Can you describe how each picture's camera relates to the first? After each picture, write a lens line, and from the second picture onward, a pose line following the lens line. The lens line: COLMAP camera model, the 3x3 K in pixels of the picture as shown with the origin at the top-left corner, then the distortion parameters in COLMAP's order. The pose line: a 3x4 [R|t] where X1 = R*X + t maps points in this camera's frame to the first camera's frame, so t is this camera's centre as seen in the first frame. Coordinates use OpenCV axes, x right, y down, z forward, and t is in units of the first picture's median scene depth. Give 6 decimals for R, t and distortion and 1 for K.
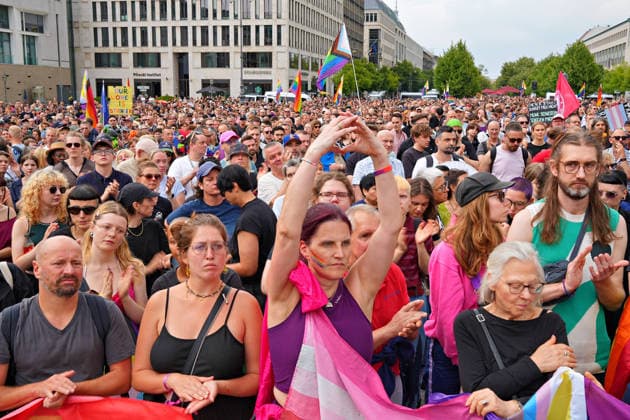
lens RADIAL K [[660.0, 0, 315.0], [0, 660.0, 210.0], [0, 0, 1]] dist [-0.004871, 0.012574]
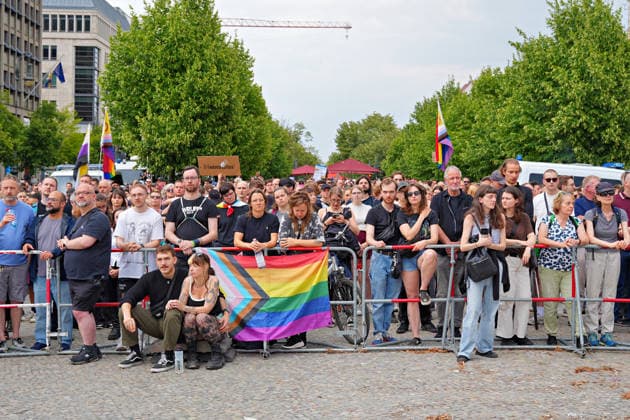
lens RADIAL K [[907.1, 0, 320.1], [0, 907.1, 249.2], [0, 0, 1]] dist [0.013947, 0.000415]
pose [[0.968353, -0.009442, 0.249404, 0.158865], [0.034291, 0.994841, -0.095479, -0.093581], [-0.247216, 0.101010, 0.963681, 0.564328]]
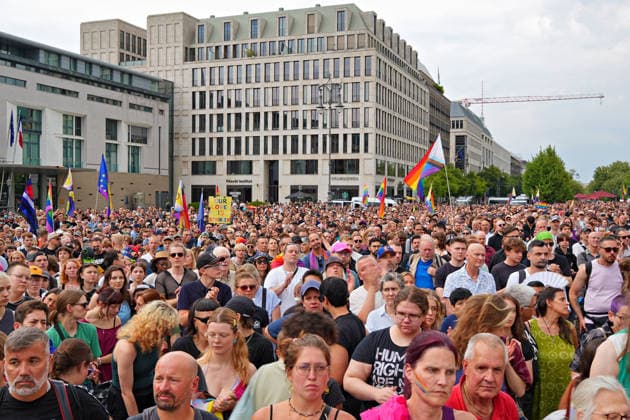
lens RADIAL K [[660.0, 0, 315.0], [0, 660.0, 210.0], [0, 0, 1]] dist [-0.004871, 0.012574]
pose [[0.991616, 0.000812, -0.129220, -0.000448], [-0.020973, 0.987733, -0.154739, -0.000693], [0.127510, 0.156152, 0.979468, -0.001846]]
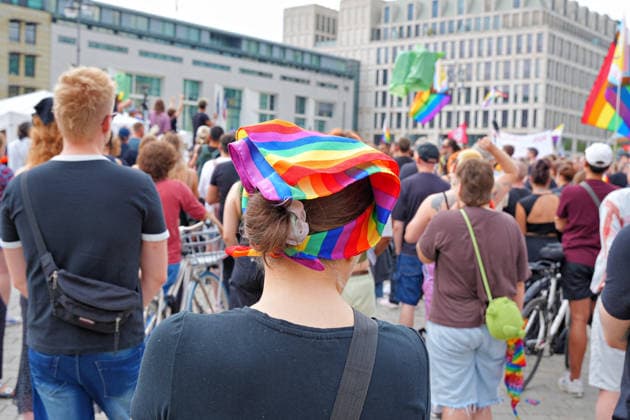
lens RADIAL K [[741.7, 0, 315.0], [0, 741.7, 210.0], [0, 0, 1]] dist [-0.009460, -0.007986]
pose [[0.898506, 0.047481, -0.436386, 0.147831], [-0.105069, 0.988497, -0.108781, 0.044801], [0.426201, 0.143591, 0.893160, -0.181839]]
